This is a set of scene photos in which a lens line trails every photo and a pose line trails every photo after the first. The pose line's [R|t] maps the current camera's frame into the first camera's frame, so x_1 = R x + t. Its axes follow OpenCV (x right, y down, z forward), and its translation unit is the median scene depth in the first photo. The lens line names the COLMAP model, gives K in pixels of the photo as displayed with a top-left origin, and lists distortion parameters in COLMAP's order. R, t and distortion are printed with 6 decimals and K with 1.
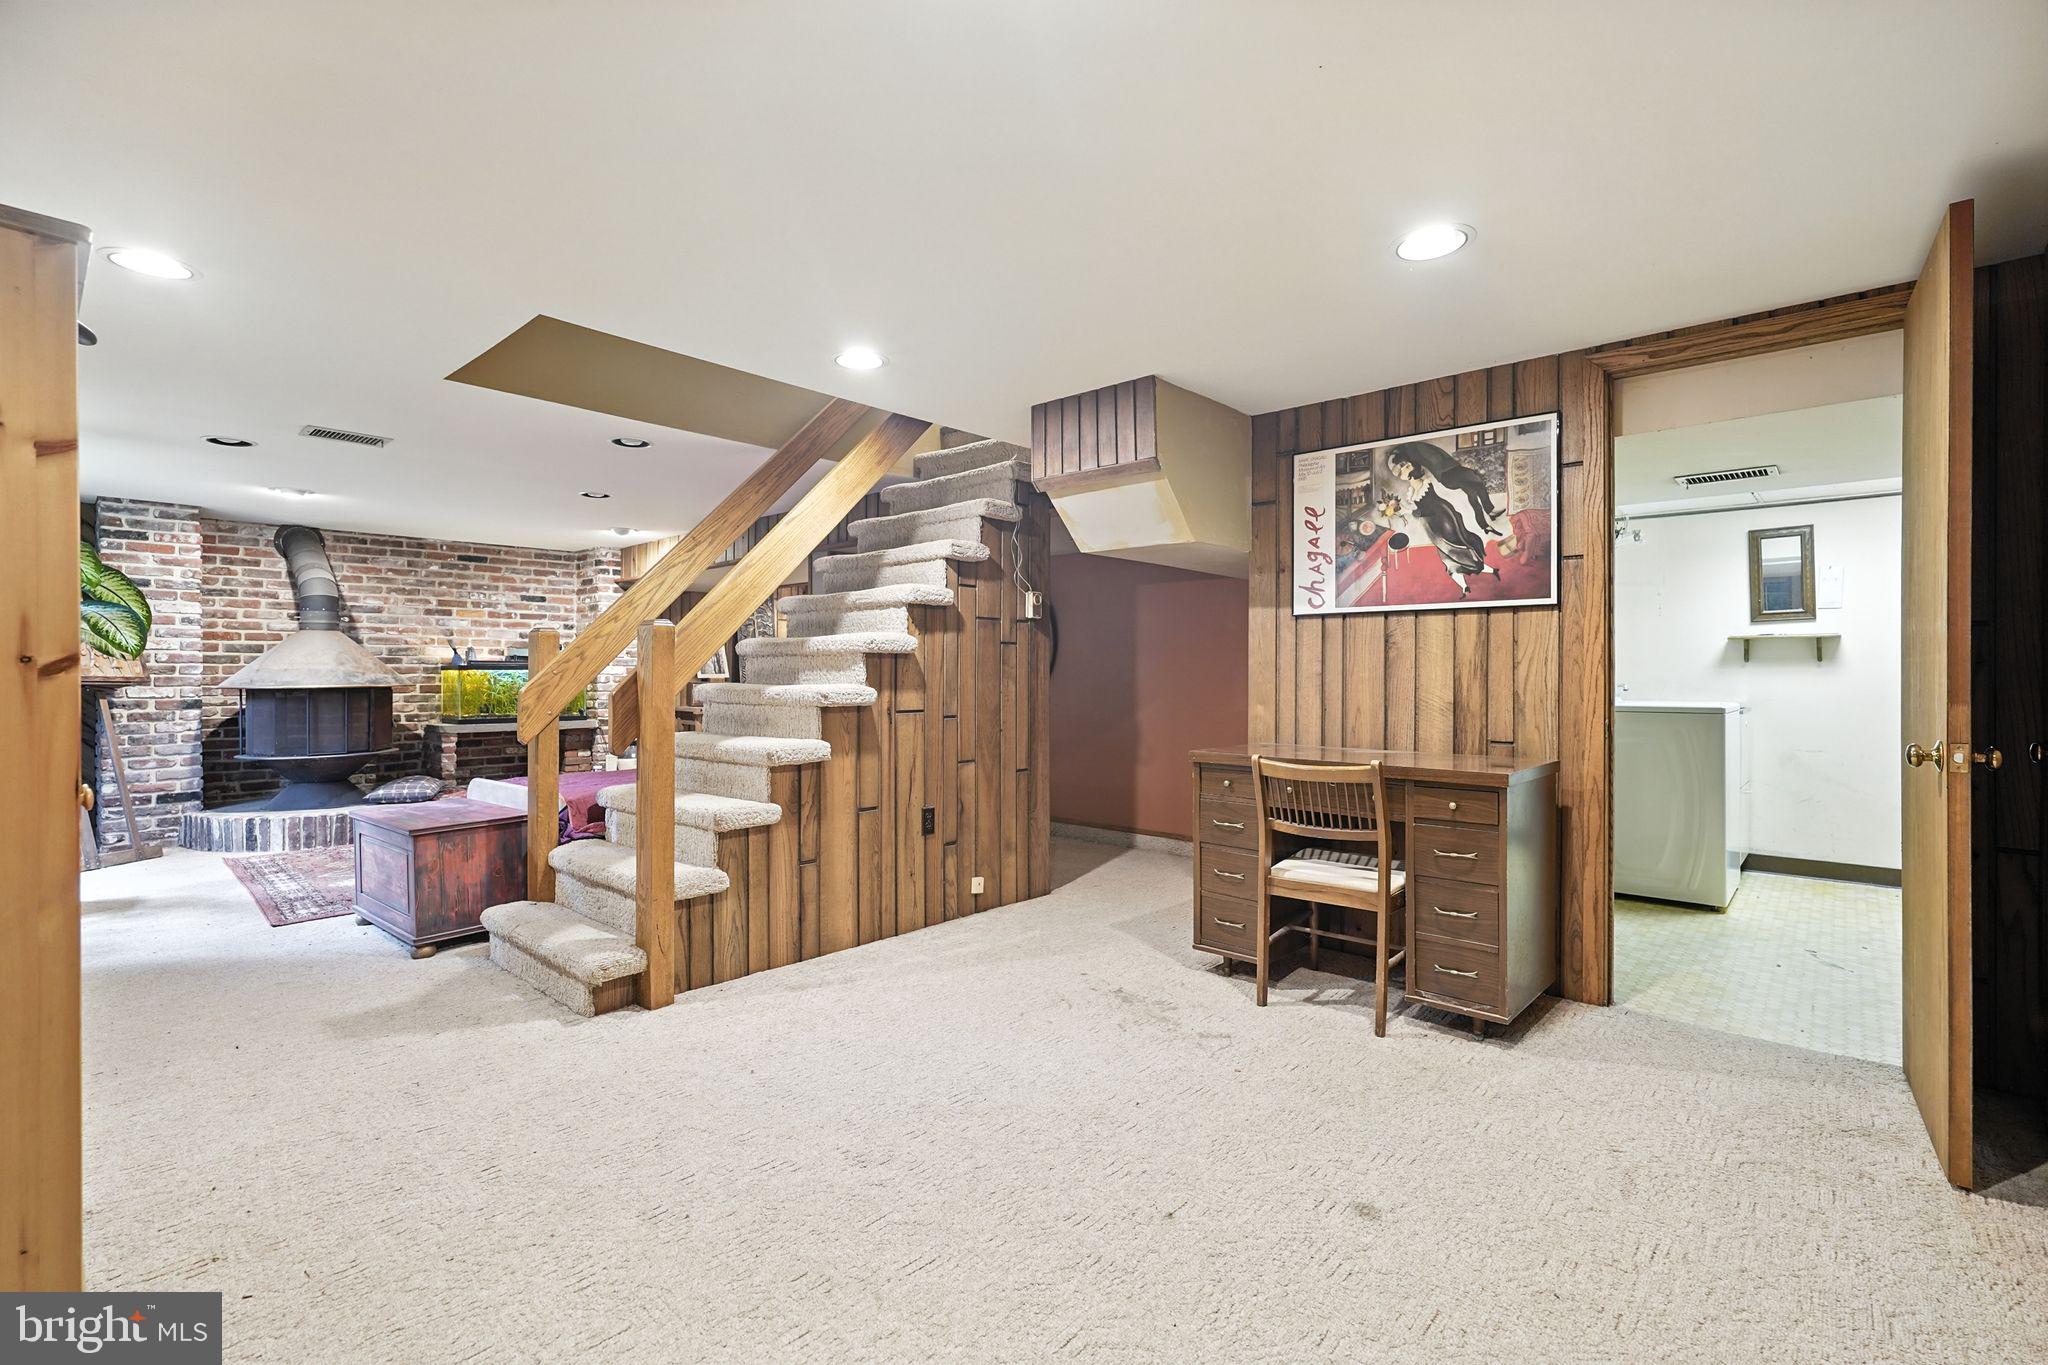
lens RADIAL K [[942.4, 0, 1022.4], [0, 942.4, 662.1], [0, 0, 1]] dist [-0.001431, 0.006945]
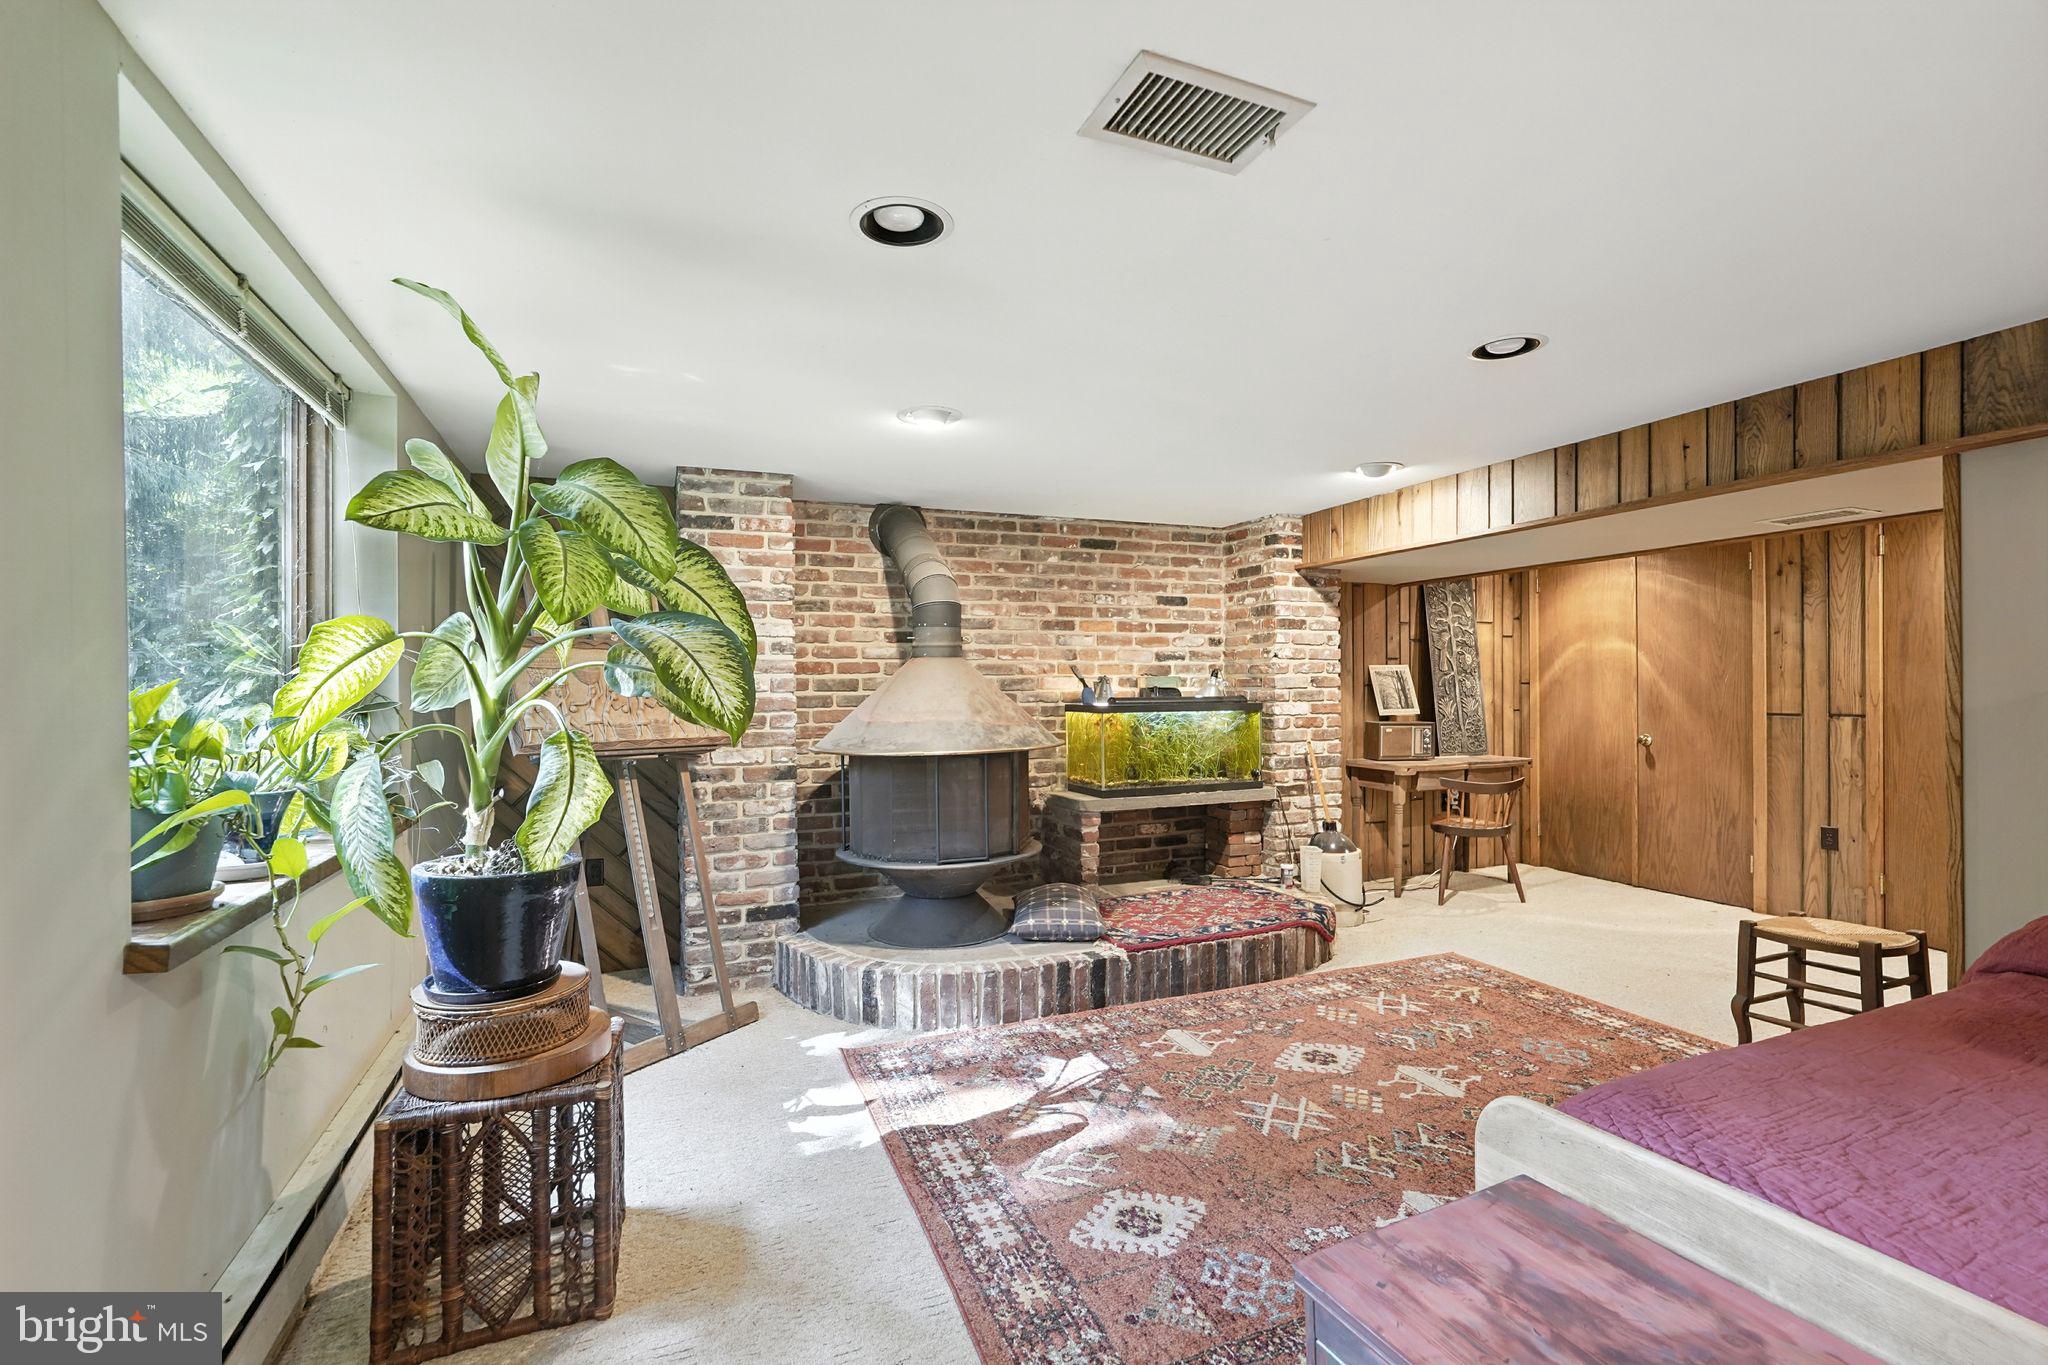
lens RADIAL K [[942.4, 0, 1022.4], [0, 942.4, 662.1], [0, 0, 1]] dist [-0.001431, 0.006945]
pose [[0.909085, -0.018487, -0.416201, -0.408028], [0.014313, 0.999811, -0.013147, -0.020242], [0.416366, 0.005995, 0.909177, 0.423276]]
